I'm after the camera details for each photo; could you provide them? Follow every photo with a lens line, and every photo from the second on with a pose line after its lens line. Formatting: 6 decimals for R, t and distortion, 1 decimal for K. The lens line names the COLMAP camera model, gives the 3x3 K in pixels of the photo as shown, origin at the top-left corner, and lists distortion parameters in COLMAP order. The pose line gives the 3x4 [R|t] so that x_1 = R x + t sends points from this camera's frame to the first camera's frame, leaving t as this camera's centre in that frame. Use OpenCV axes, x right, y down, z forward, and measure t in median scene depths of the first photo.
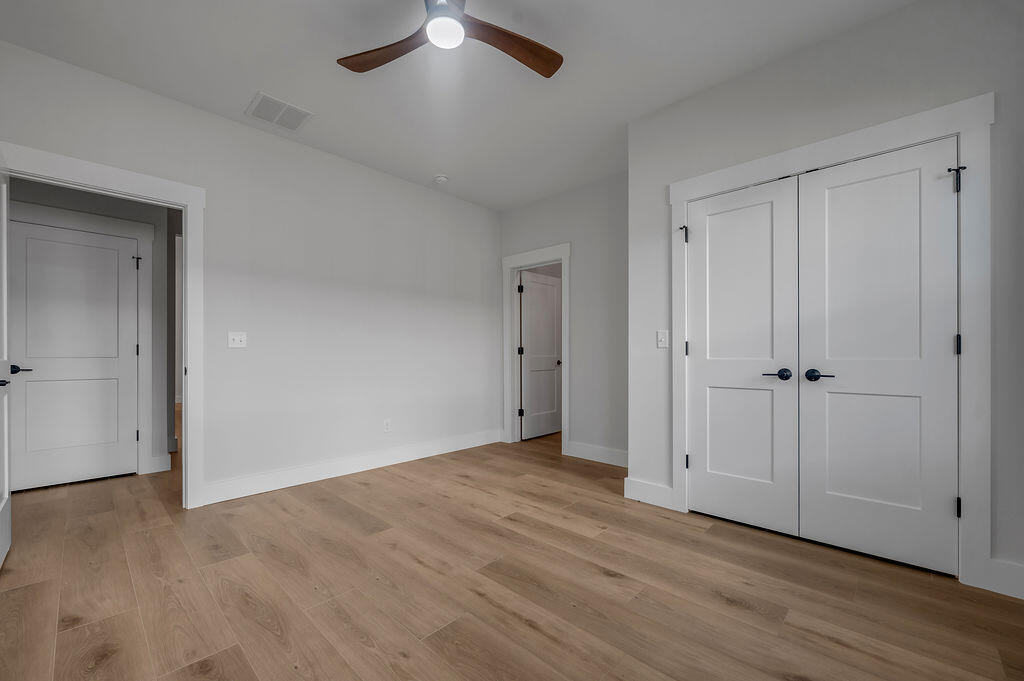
lens RADIAL K [[416.5, 0, 504.3], [0, 416.5, 358.2], [0, 0, 1]] dist [-0.000975, -0.000469]
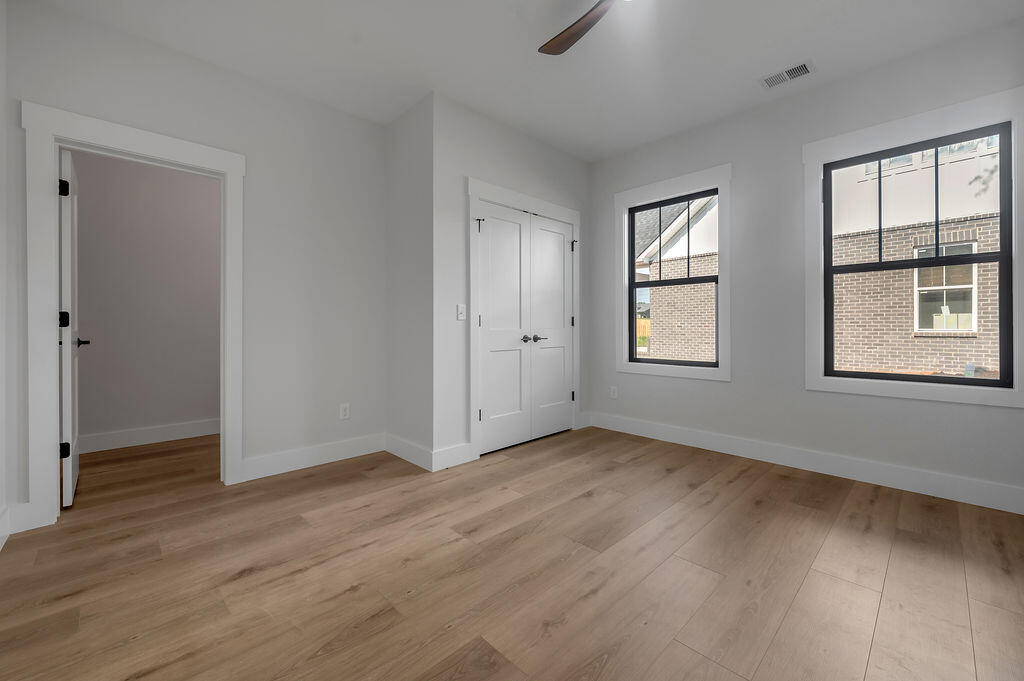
lens RADIAL K [[416.5, 0, 516.7], [0, 416.5, 329.4], [0, 0, 1]] dist [-0.000975, -0.000469]
pose [[0.013992, -0.003437, 0.999896, -0.750457], [0.011714, 0.999926, 0.003274, -0.001230], [-0.999833, 0.011667, 0.014032, 0.866850]]
